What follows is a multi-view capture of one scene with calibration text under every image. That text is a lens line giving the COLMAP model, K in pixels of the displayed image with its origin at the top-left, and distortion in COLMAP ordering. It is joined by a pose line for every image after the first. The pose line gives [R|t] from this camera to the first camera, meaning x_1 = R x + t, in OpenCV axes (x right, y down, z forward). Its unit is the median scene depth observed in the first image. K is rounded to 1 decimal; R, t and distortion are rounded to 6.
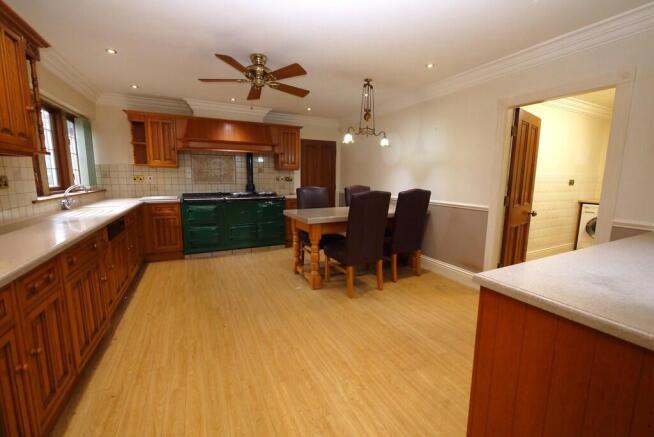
lens RADIAL K [[271.0, 0, 328.7], [0, 271.0, 216.1], [0, 0, 1]] dist [-0.000894, -0.000065]
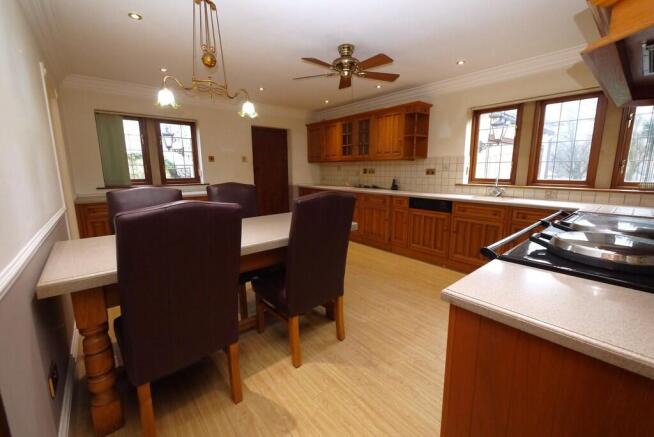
lens RADIAL K [[274.1, 0, 325.5], [0, 274.1, 213.8], [0, 0, 1]] dist [-0.009460, -0.000463]
pose [[-0.972588, 0.040206, -0.229031, 0.068484], [-0.031899, 0.952559, 0.302678, -0.249004], [0.230335, 0.301687, -0.925165, 1.652808]]
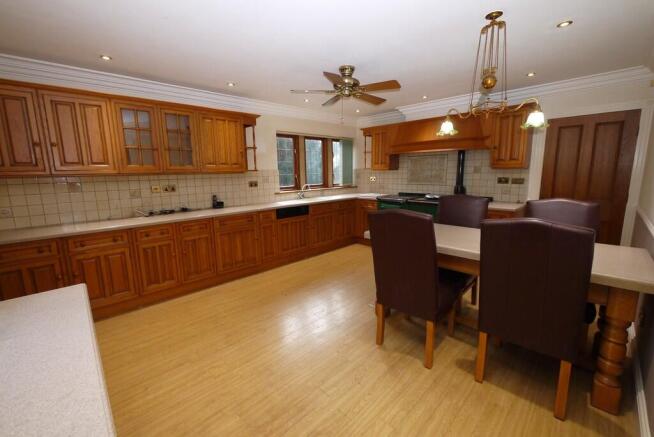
lens RADIAL K [[271.0, 0, 328.7], [0, 271.0, 216.1], [0, 0, 1]] dist [-0.000894, -0.000065]
pose [[0.298505, 0.147827, -0.942890, 0.621682], [-0.118376, 0.986038, 0.117116, -0.114163], [0.947039, 0.076656, 0.311836, 0.519517]]
